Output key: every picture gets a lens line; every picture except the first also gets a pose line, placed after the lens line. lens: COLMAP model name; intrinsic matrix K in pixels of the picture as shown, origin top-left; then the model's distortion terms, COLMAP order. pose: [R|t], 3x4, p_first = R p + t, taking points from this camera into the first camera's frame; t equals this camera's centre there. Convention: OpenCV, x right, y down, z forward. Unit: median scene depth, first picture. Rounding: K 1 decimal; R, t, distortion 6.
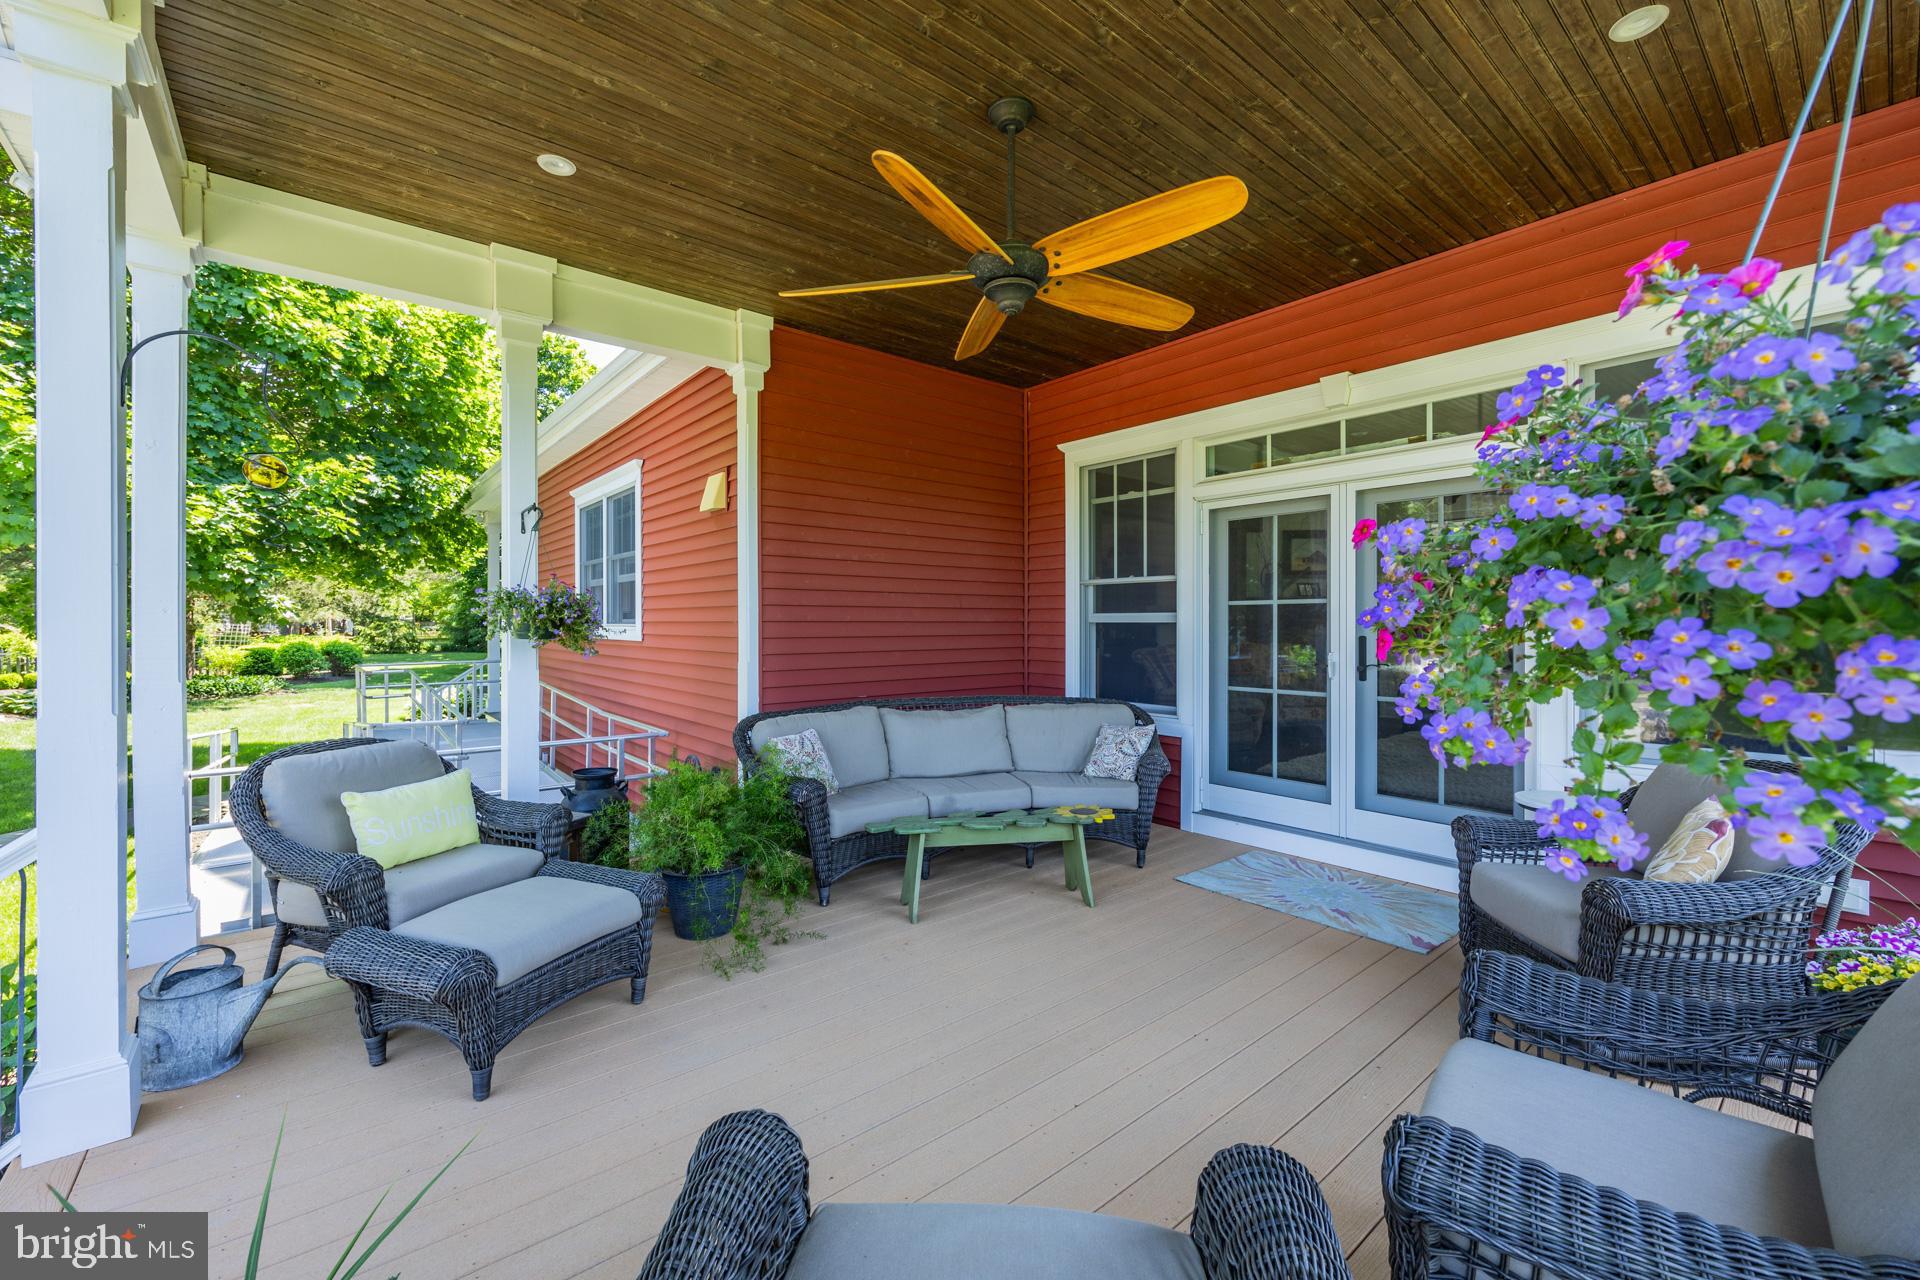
lens RADIAL K [[768.7, 0, 949.9], [0, 768.7, 632.7], [0, 0, 1]] dist [-0.002475, -0.000063]
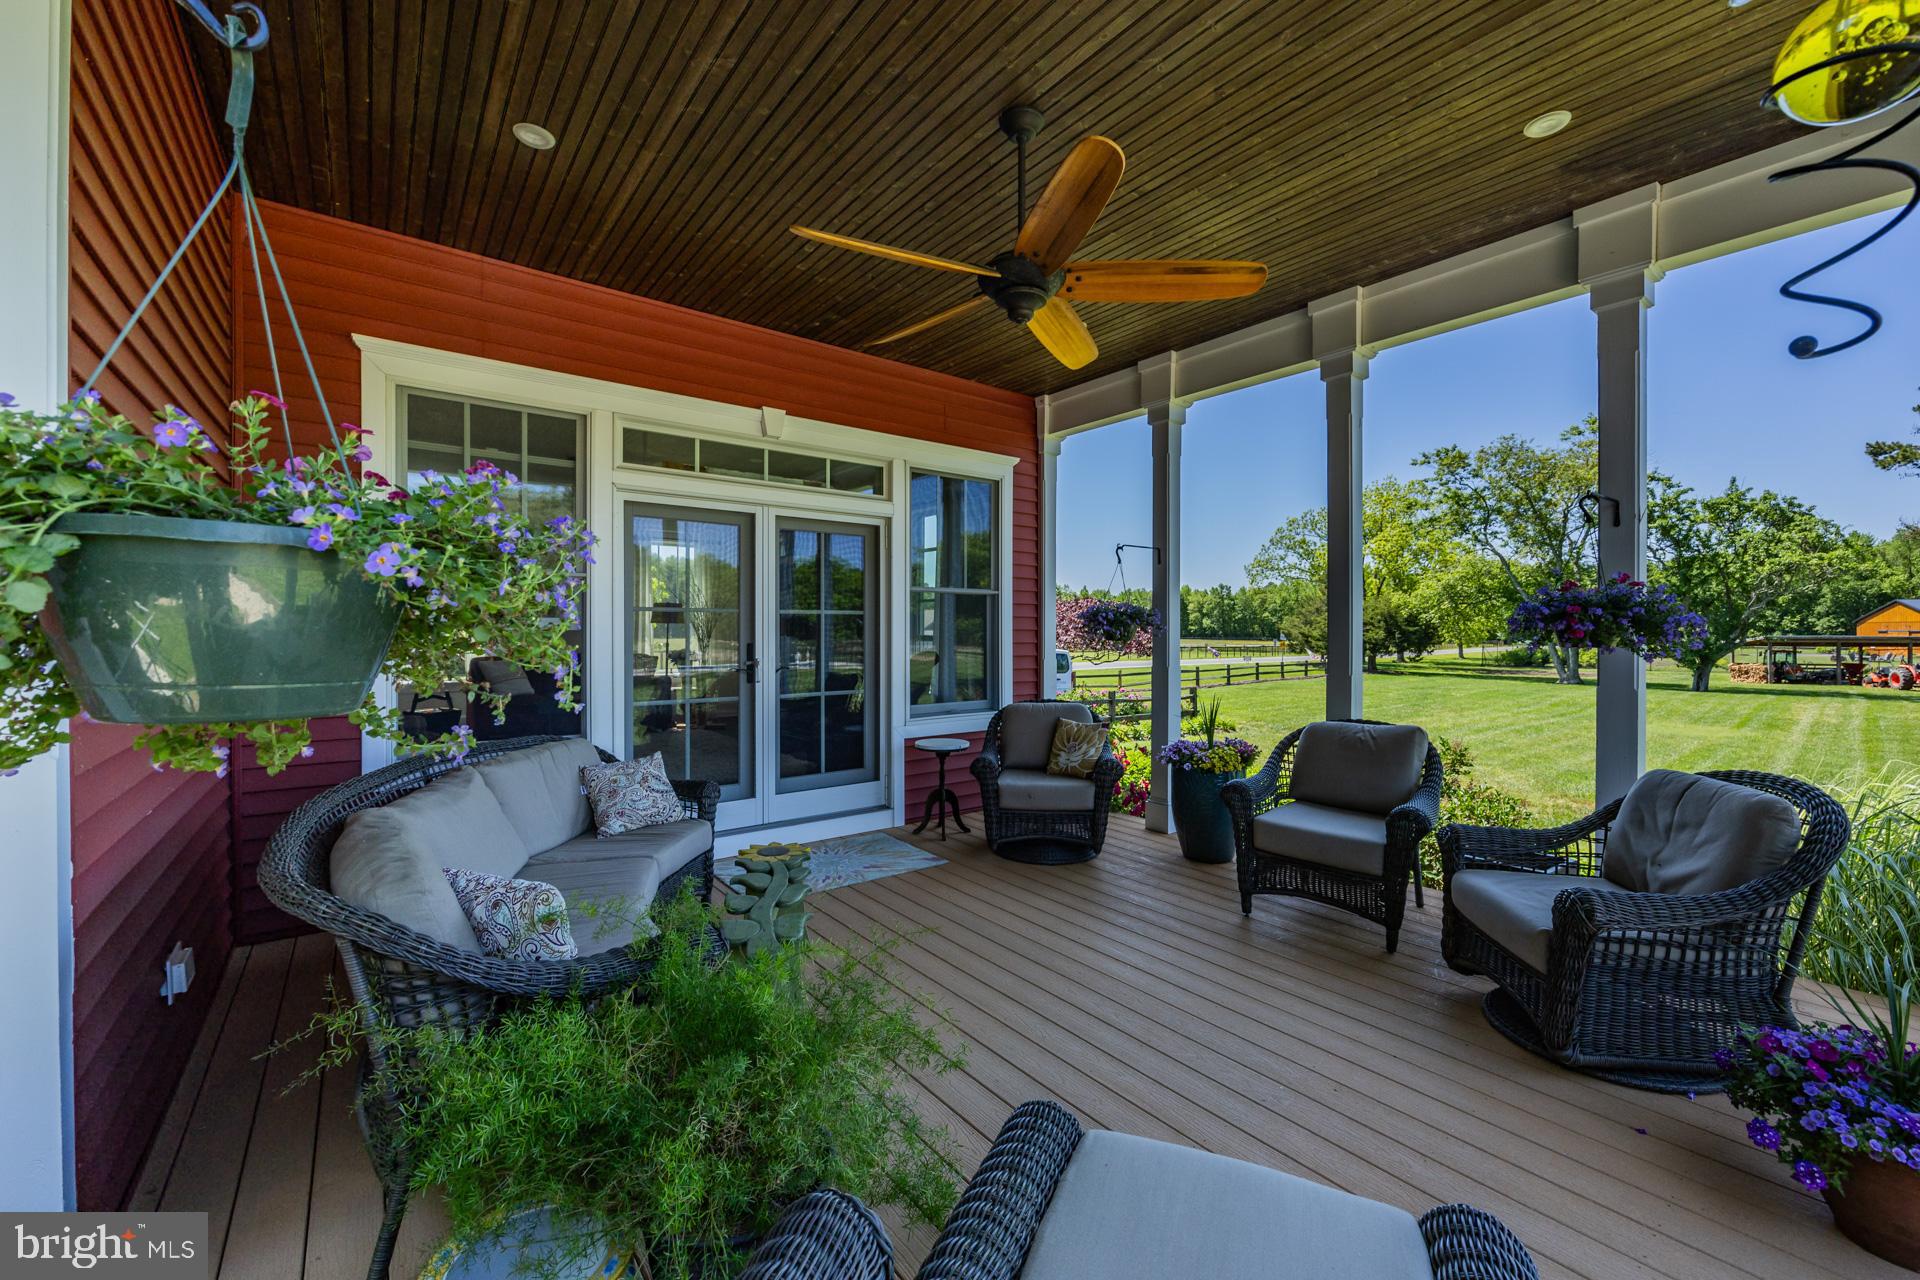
lens RADIAL K [[768.7, 0, 952.3], [0, 768.7, 634.2], [0, 0, 1]] dist [-0.002475, -0.000063]
pose [[0.031740, 0.000471, 0.999496, -0.609733], [0.010435, 0.999945, -0.000802, -0.004532], [-0.999442, 0.010455, 0.031733, 0.708878]]
